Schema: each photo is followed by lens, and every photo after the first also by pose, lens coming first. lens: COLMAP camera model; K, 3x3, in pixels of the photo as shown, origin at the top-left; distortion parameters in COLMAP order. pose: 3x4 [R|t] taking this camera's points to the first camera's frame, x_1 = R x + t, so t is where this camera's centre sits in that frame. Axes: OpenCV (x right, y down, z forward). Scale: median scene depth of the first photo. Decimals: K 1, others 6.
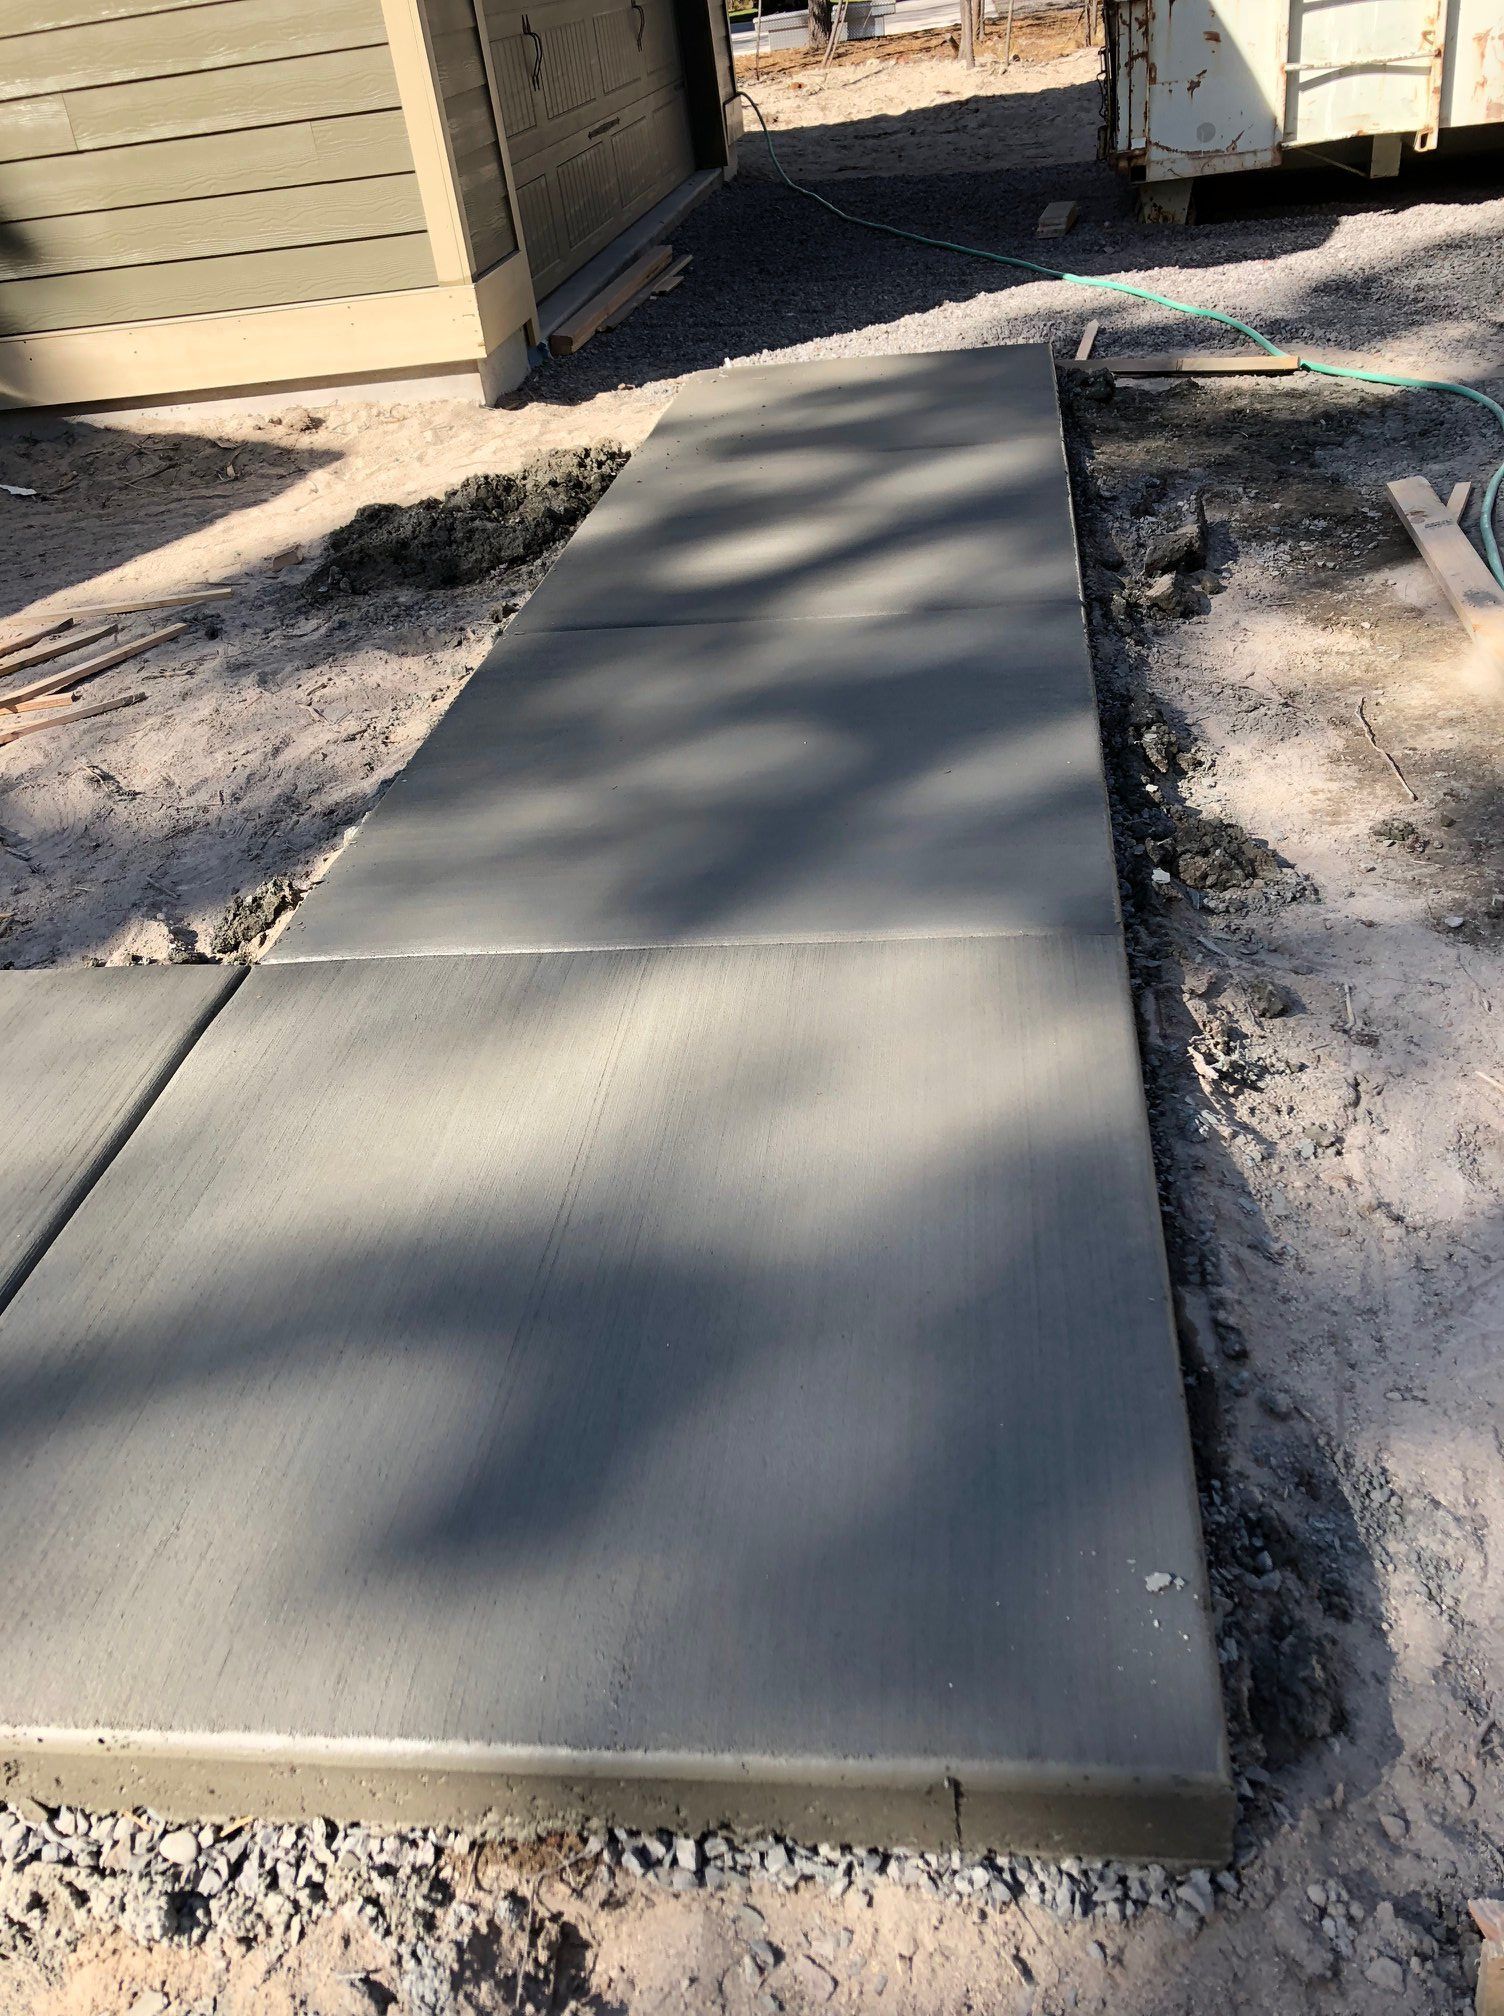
lens RADIAL K [[1626.9, 0, 752.0], [0, 1626.9, 1008.0], [0, 0, 1]] dist [-0.000170, -0.004681]
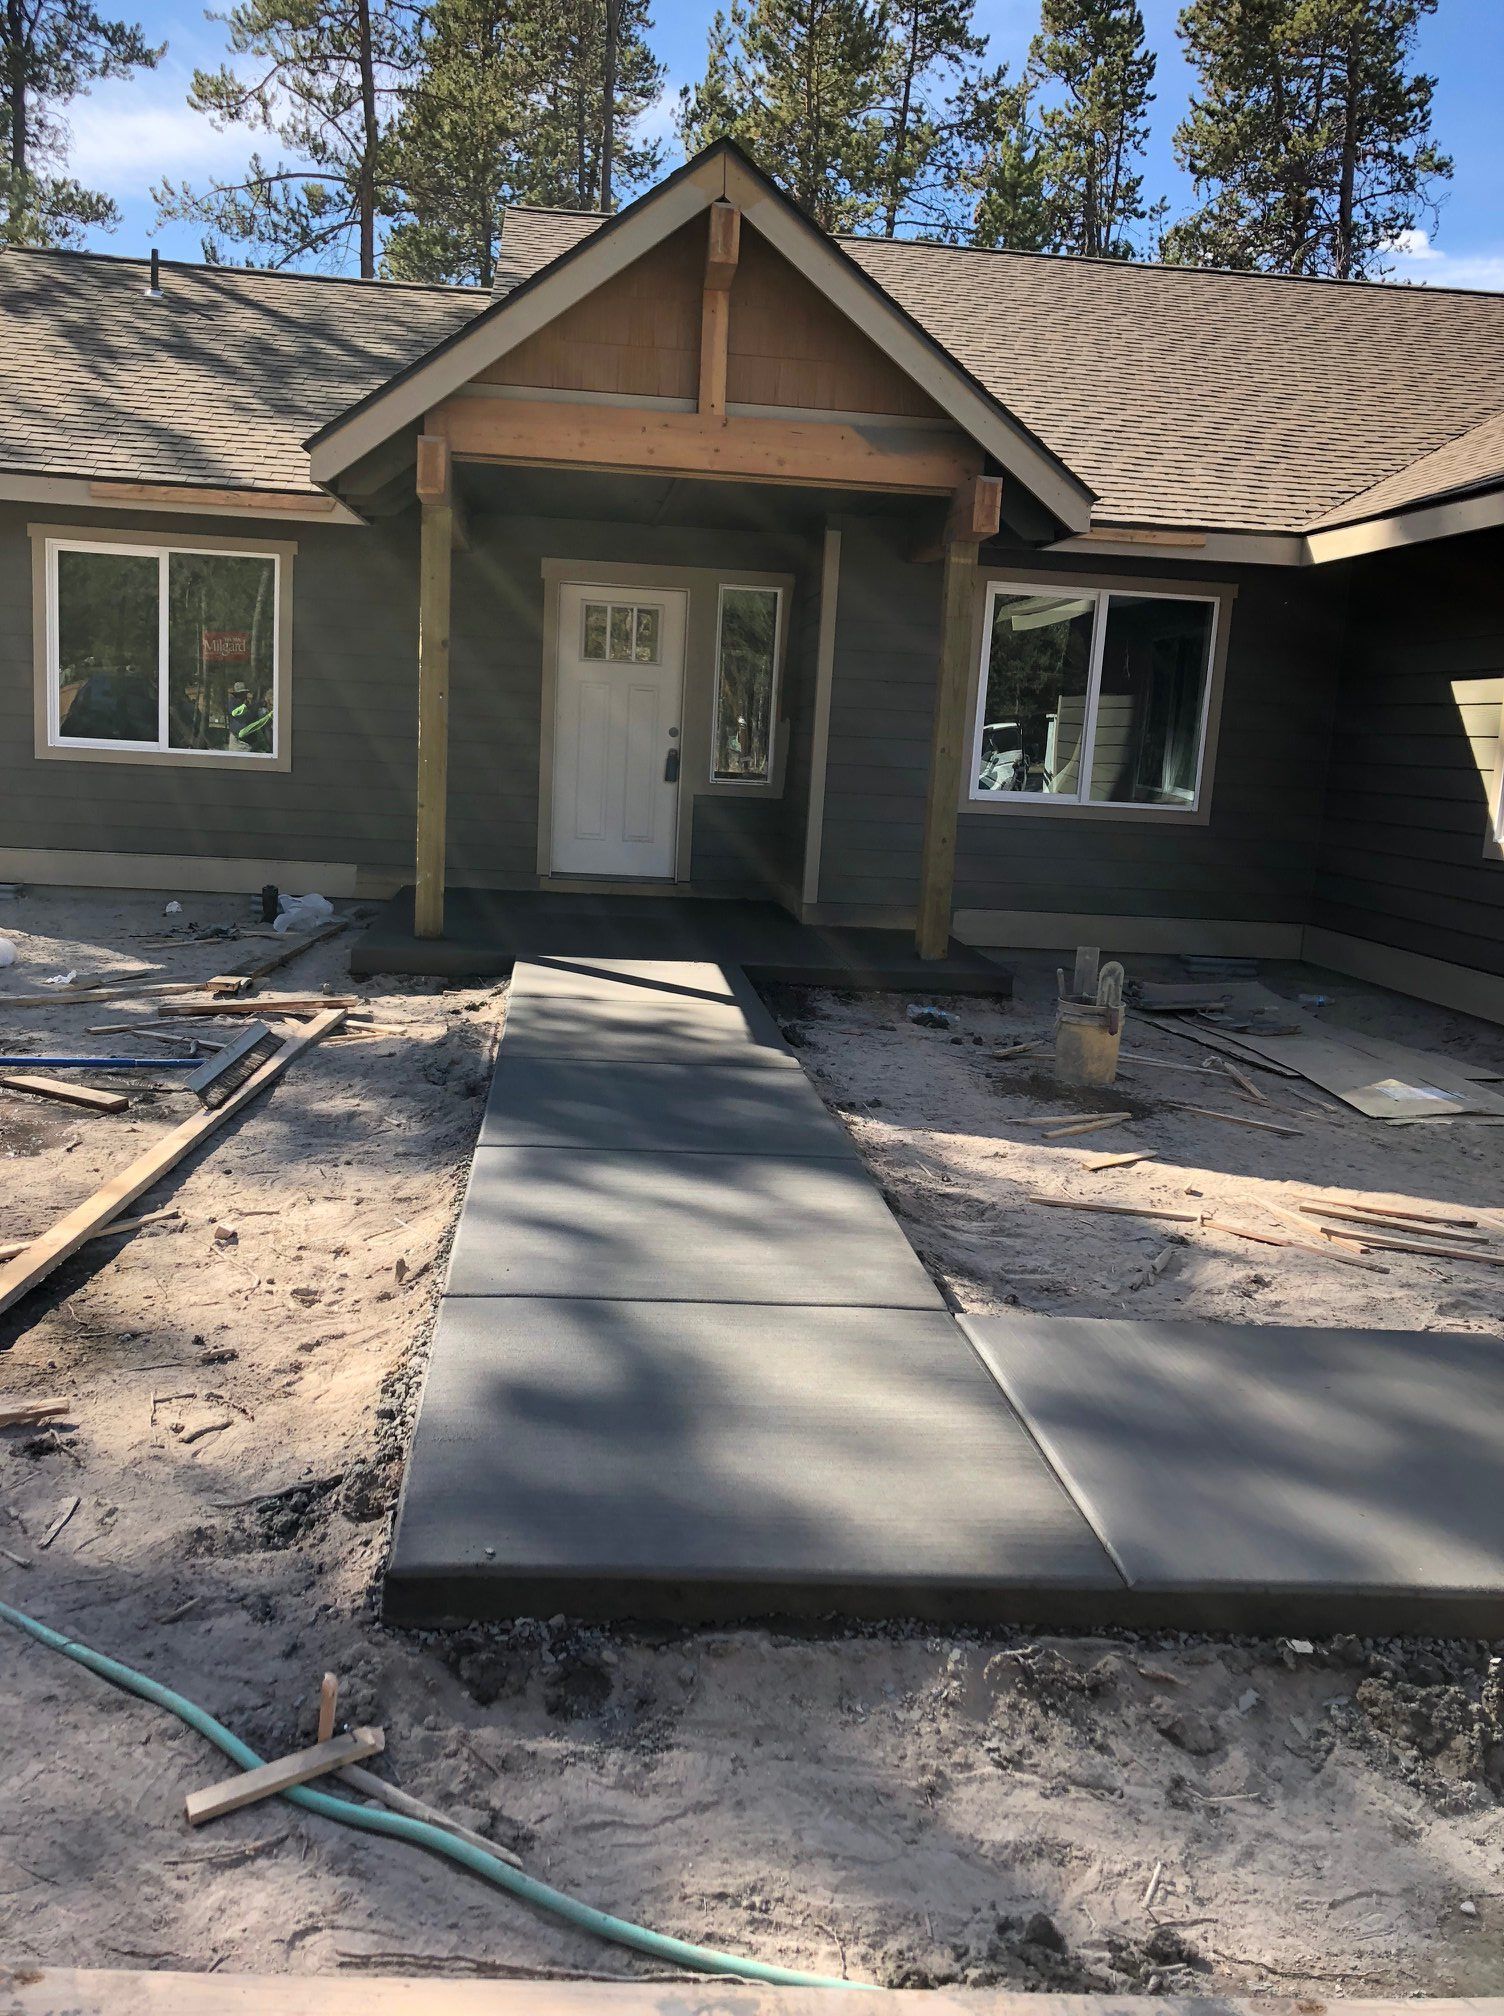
lens RADIAL K [[1626.9, 0, 752.0], [0, 1626.9, 1008.0], [0, 0, 1]] dist [-0.000170, -0.004681]
pose [[0.205558, 0.283910, -0.936558, 0.806377], [-0.598219, 0.793837, 0.109347, -0.239192], [0.774519, 0.537790, 0.333020, 0.090914]]
